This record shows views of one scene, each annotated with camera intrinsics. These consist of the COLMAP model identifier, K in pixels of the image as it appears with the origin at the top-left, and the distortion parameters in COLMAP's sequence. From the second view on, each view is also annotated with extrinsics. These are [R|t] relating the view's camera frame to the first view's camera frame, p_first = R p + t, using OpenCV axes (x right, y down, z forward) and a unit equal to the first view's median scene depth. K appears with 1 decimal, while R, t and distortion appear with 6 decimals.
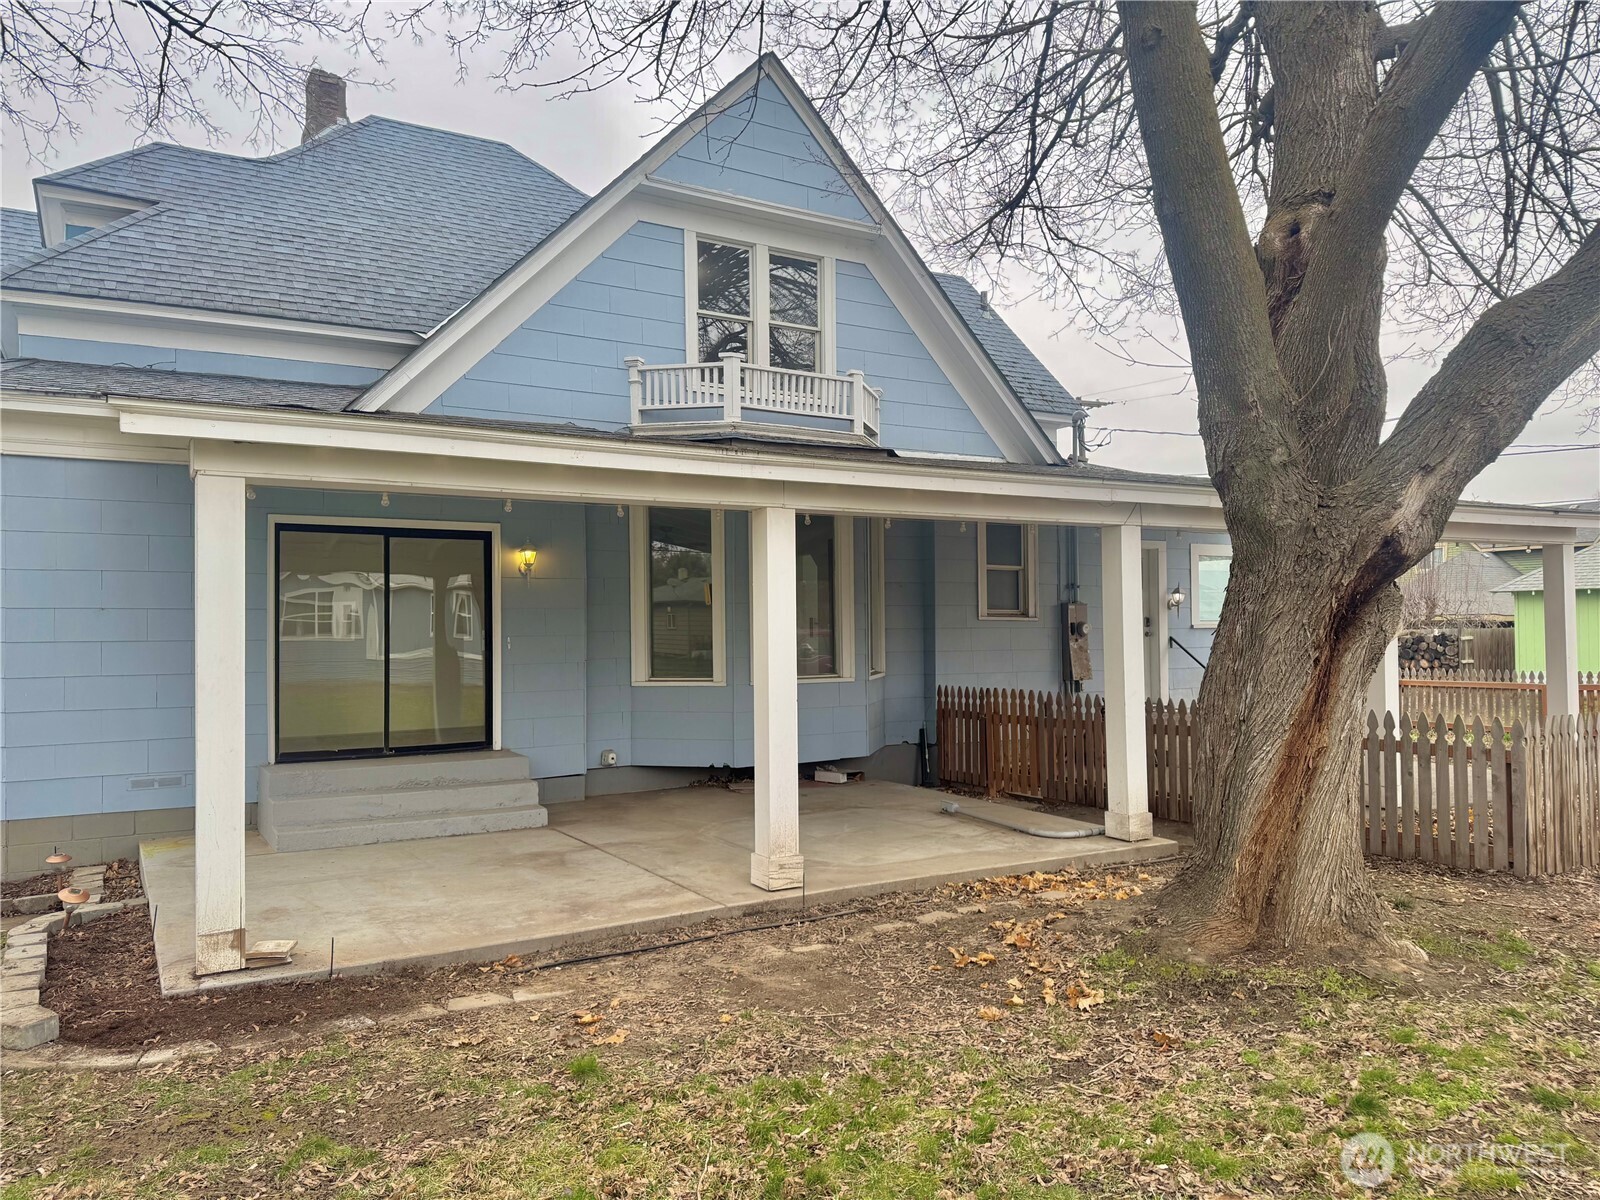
lens RADIAL K [[1116.3, 0, 803.9], [0, 1116.3, 578.9], [0, 0, 1]] dist [0.066924, -0.109437]
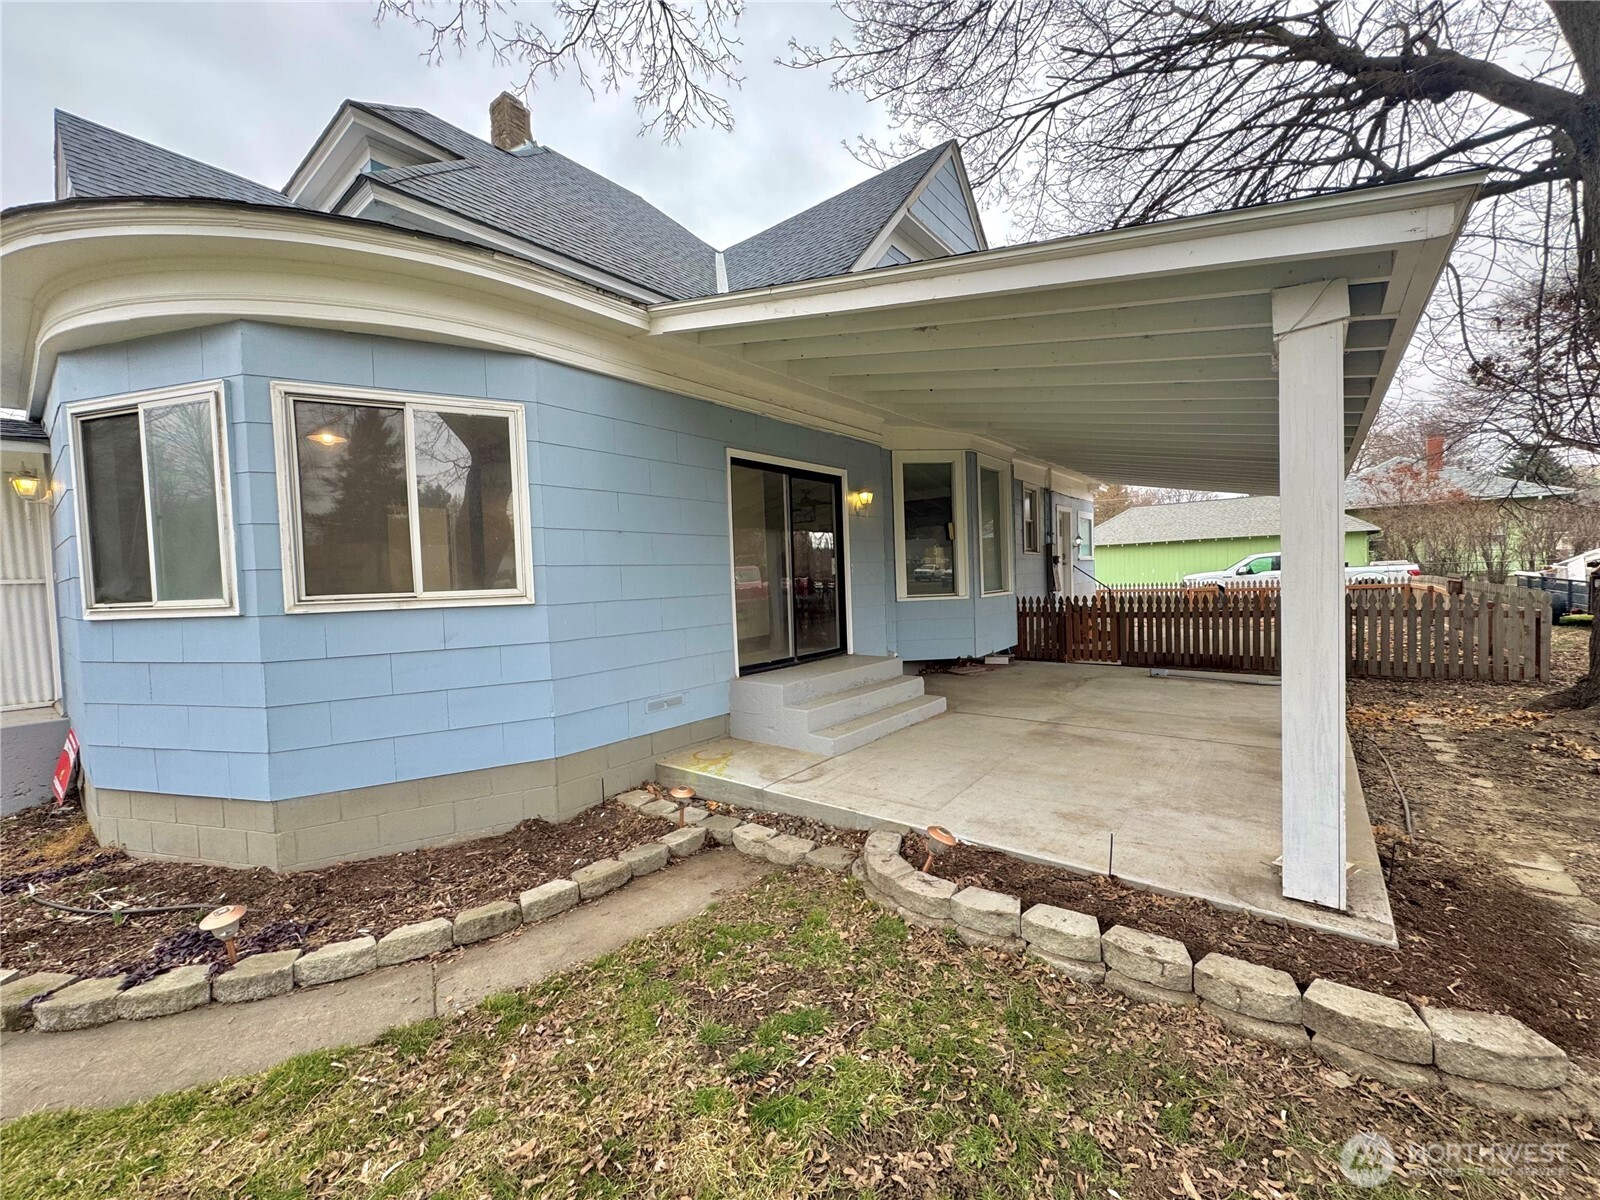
lens RADIAL K [[637.8, 0, 801.9], [0, 637.8, 599.1], [0, 0, 1]] dist [-0.000843, -0.000066]
pose [[0.944009, -0.038356, 0.327681, -0.549311], [0.015114, 0.997204, 0.073184, 0.038716], [-0.329572, -0.064134, 0.941950, 0.356403]]
